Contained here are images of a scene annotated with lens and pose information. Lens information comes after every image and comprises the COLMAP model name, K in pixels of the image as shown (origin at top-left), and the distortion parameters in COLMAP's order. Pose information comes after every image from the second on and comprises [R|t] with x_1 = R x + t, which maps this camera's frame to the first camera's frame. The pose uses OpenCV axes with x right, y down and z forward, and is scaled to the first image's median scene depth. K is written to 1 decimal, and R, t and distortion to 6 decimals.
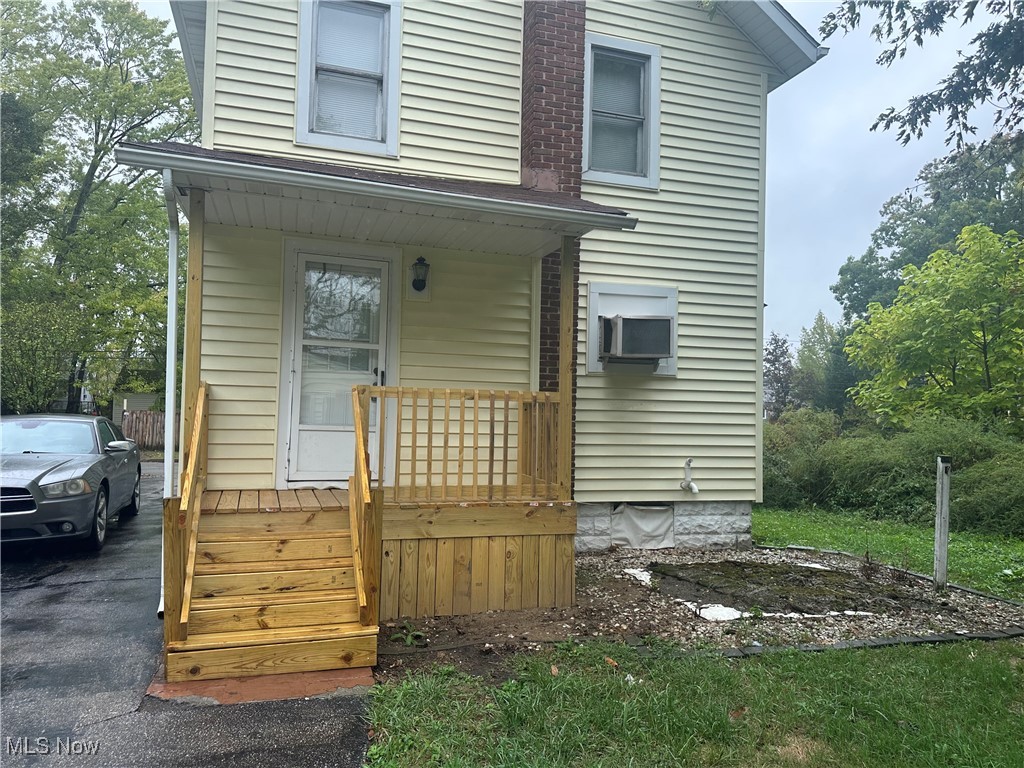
lens RADIAL K [[715.0, 0, 494.8], [0, 715.0, 387.7], [0, 0, 1]] dist [0.089172, -0.118569]
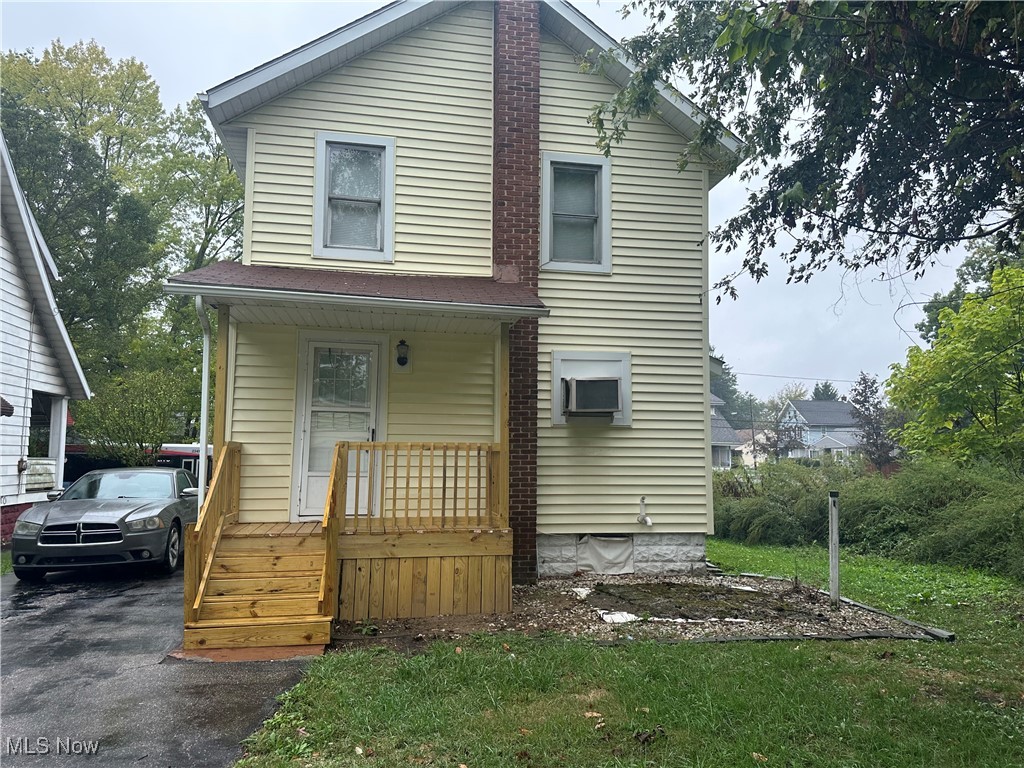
lens RADIAL K [[720.3, 0, 512.0], [0, 720.3, 384.0], [0, 0, 1]] dist [0.117016, -0.181546]
pose [[0.992506, -0.028286, -0.118876, 0.224928], [0.020090, 0.997373, -0.069589, -0.007756], [0.120532, 0.066679, 0.990468, -0.239868]]
